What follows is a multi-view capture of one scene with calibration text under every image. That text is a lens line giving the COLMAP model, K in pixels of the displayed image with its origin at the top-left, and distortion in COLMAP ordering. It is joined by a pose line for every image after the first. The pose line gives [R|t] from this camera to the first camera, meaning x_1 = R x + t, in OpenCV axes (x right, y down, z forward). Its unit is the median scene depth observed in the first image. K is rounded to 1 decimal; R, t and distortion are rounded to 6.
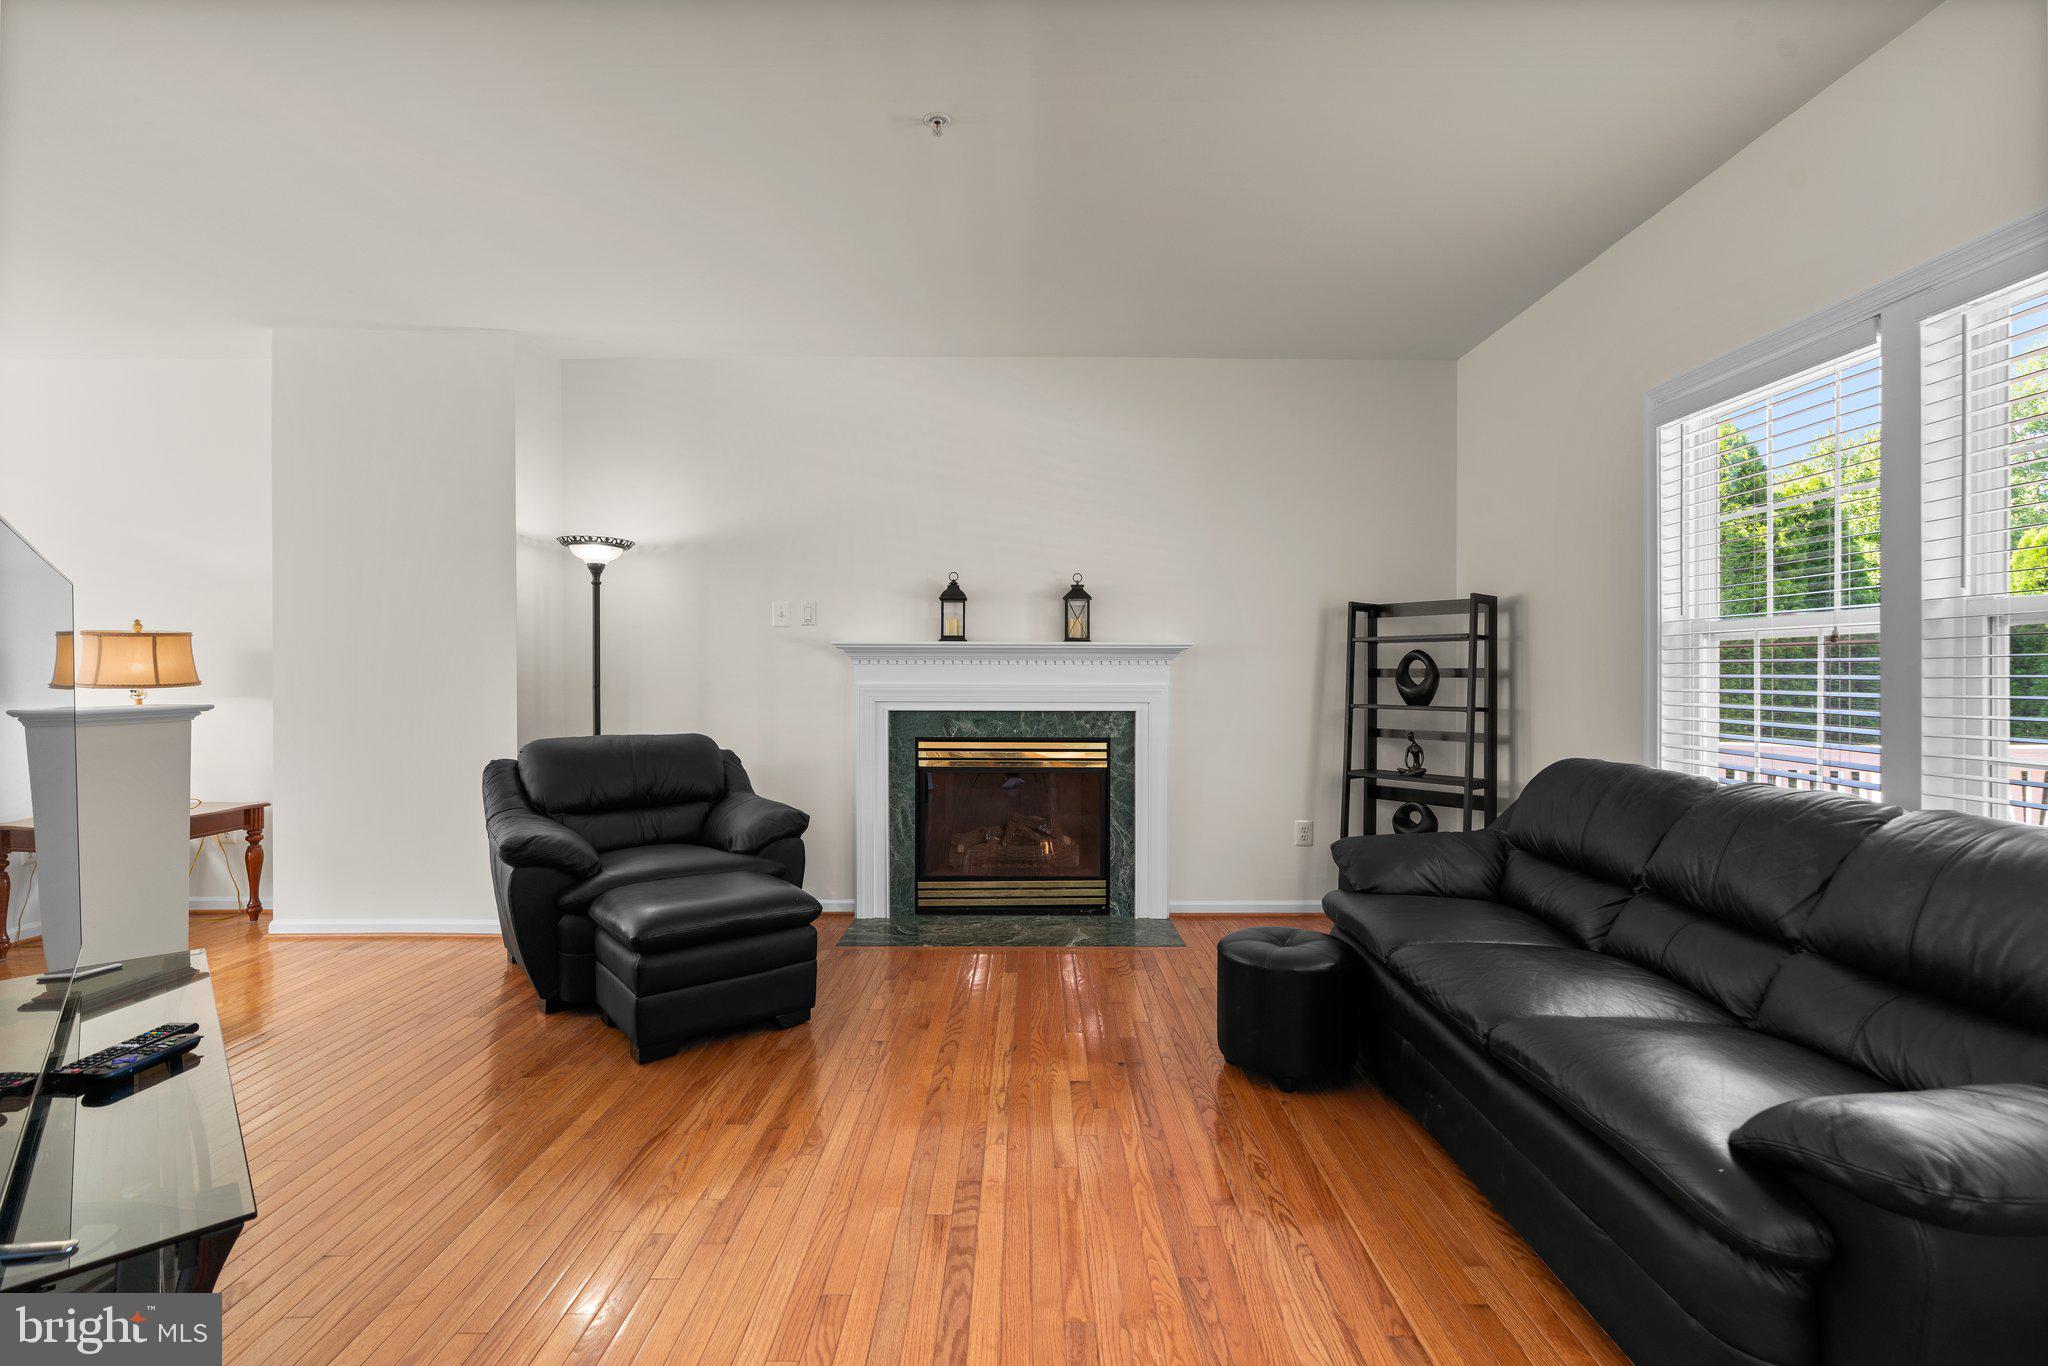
lens RADIAL K [[920.2, 0, 1024.1], [0, 920.2, 681.4], [0, 0, 1]] dist [-0.014024, 0.008323]
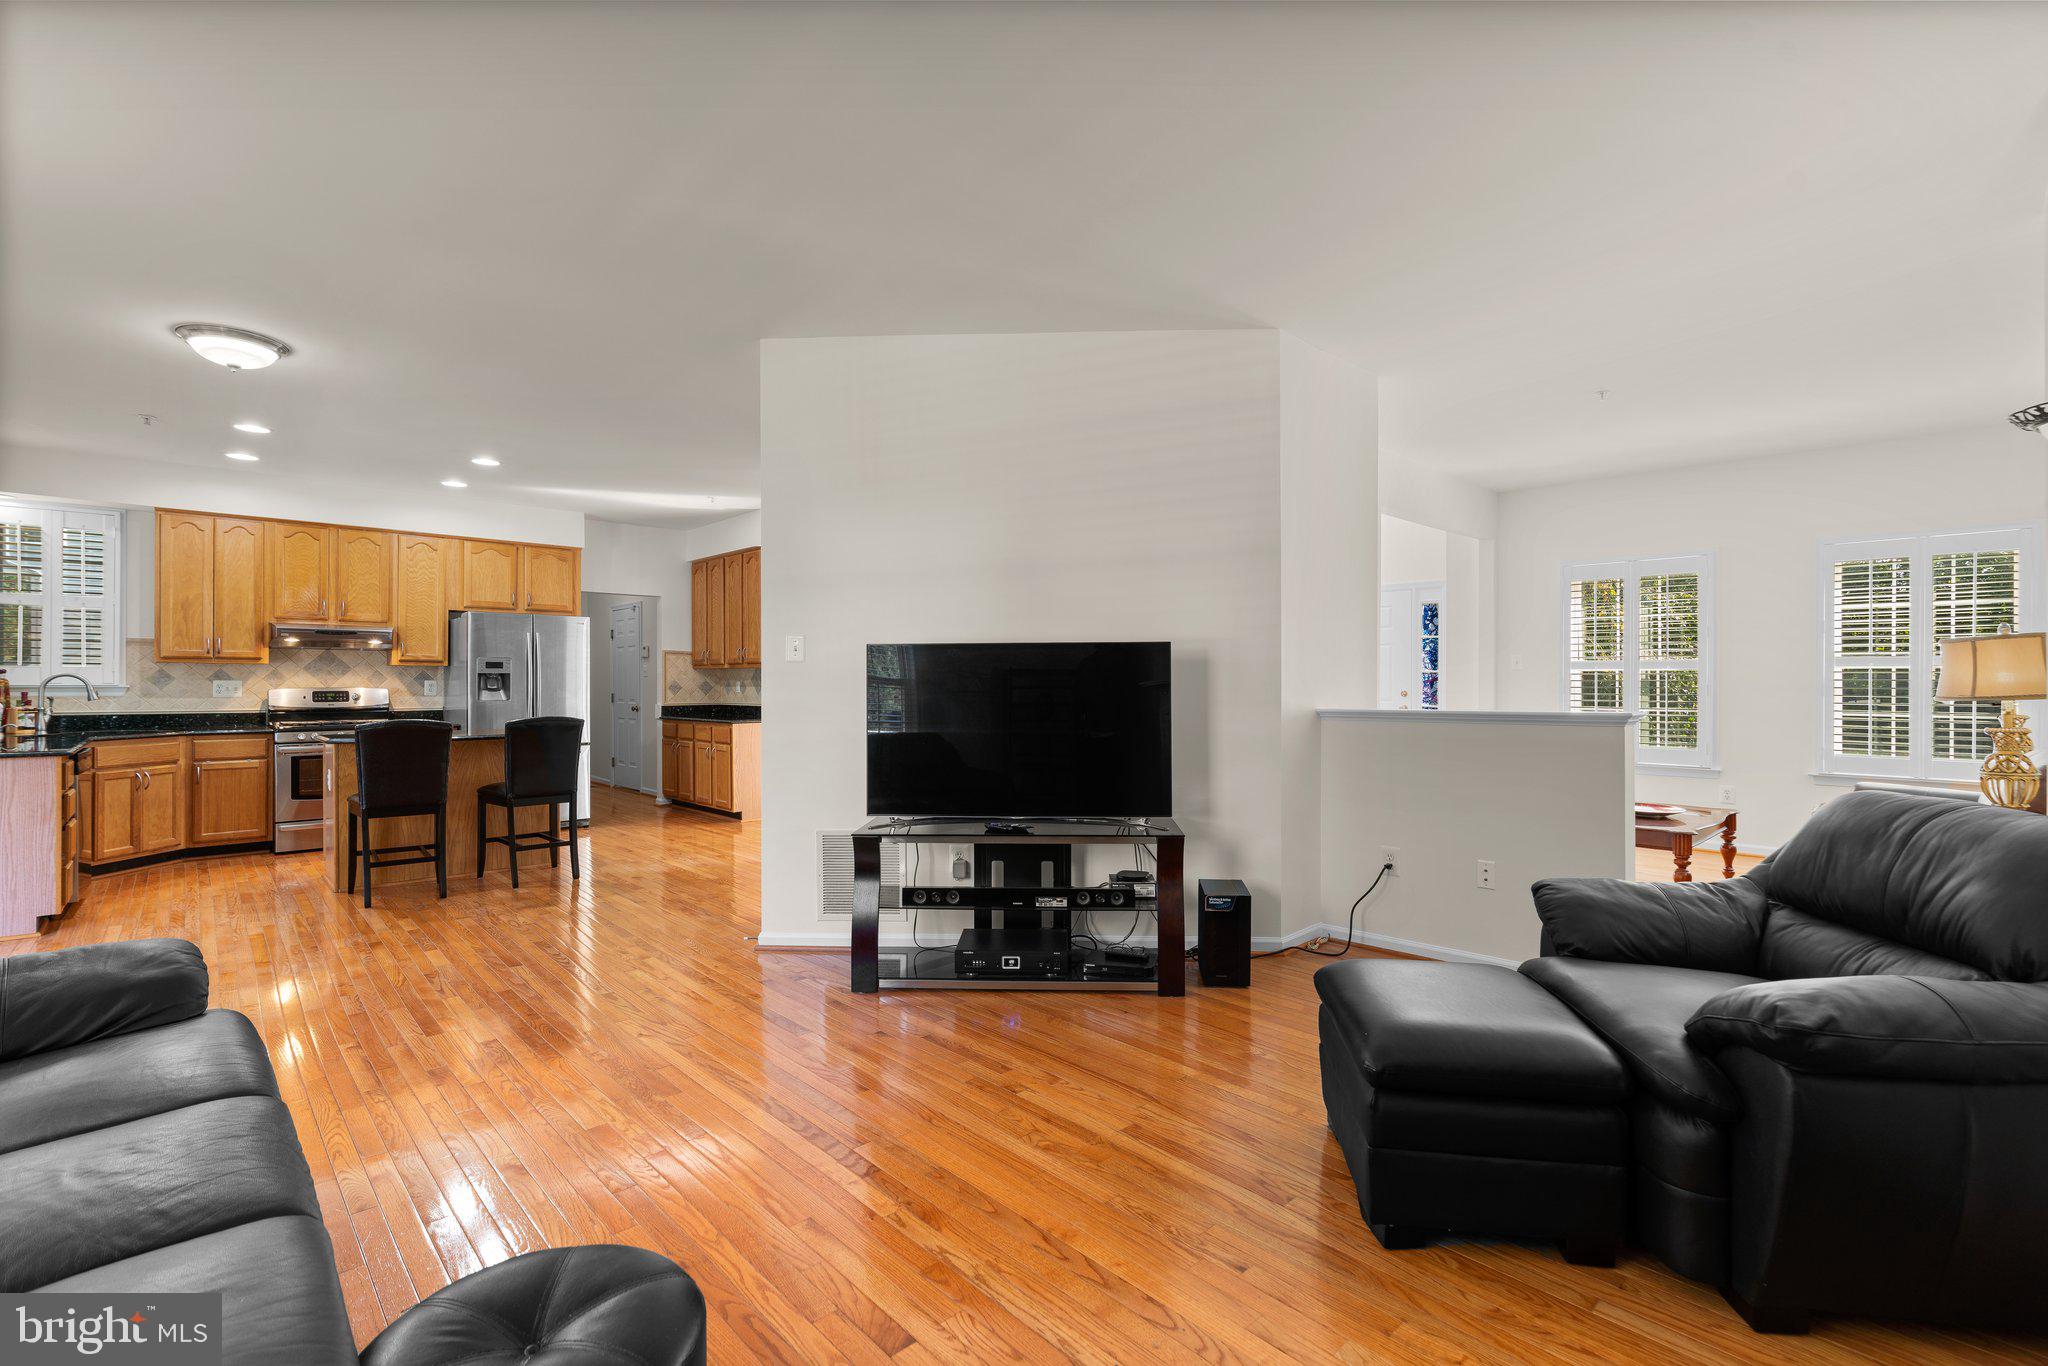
lens RADIAL K [[920.2, 0, 1024.1], [0, 920.2, 681.4], [0, 0, 1]] dist [-0.014024, 0.008323]
pose [[-0.728175, -0.005765, -0.685367, 0.255414], [-0.005300, 0.999982, -0.002781, -0.003122], [0.685371, 0.001608, -0.728192, 0.907439]]
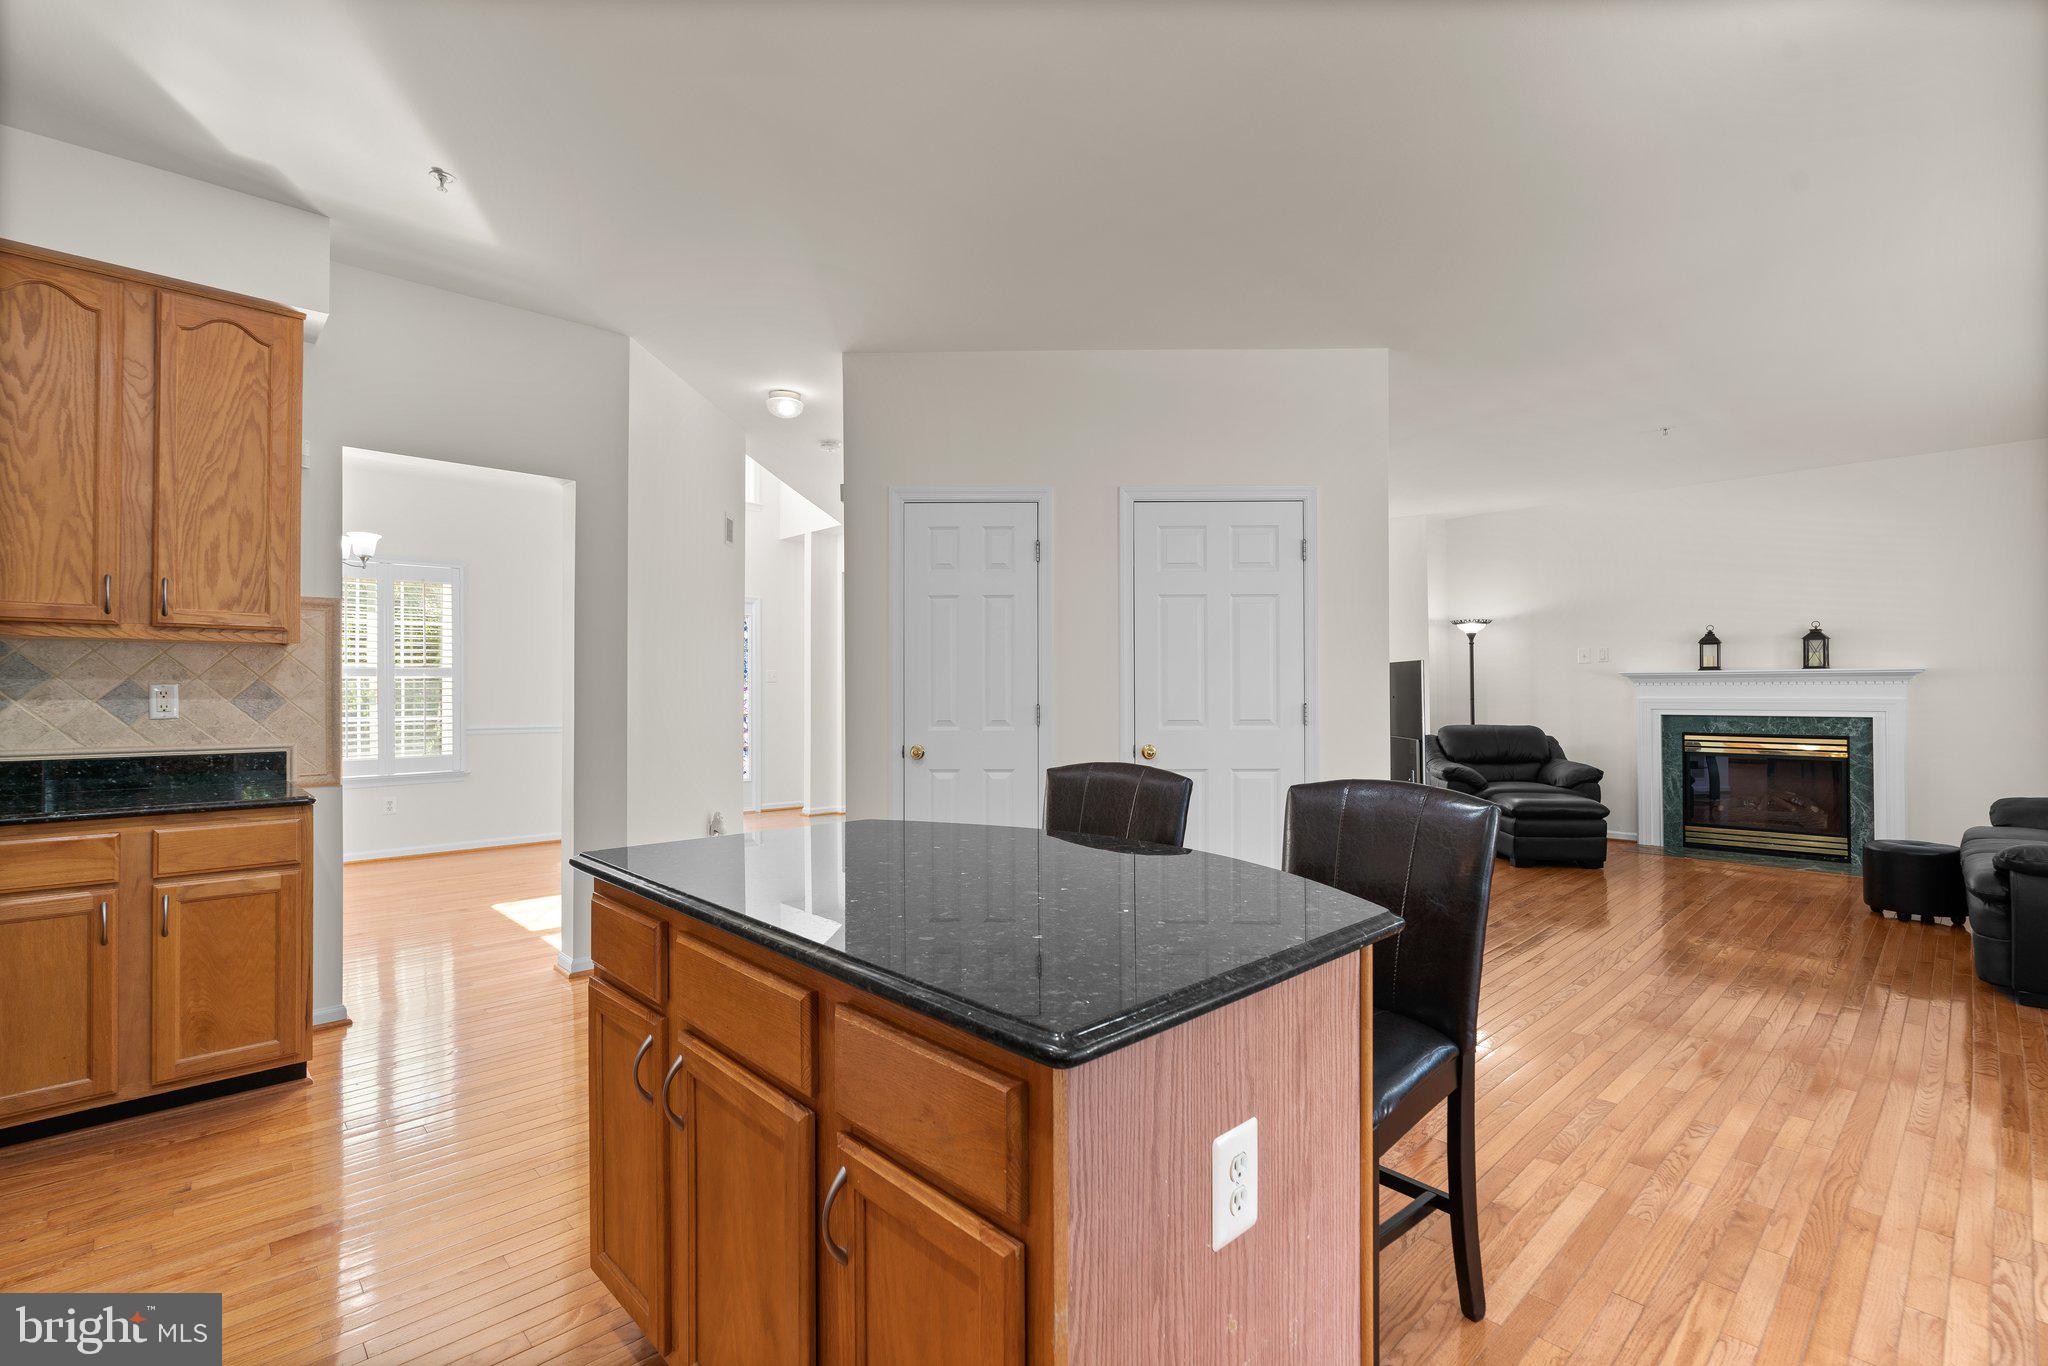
lens RADIAL K [[920.2, 0, 1024.1], [0, 920.2, 681.4], [0, 0, 1]] dist [-0.014024, 0.008323]
pose [[0.696616, -0.012009, -0.717343, 0.225382], [-0.001345, 0.999836, -0.018044, 0.004424], [0.717443, 0.013535, 0.696486, -0.906546]]
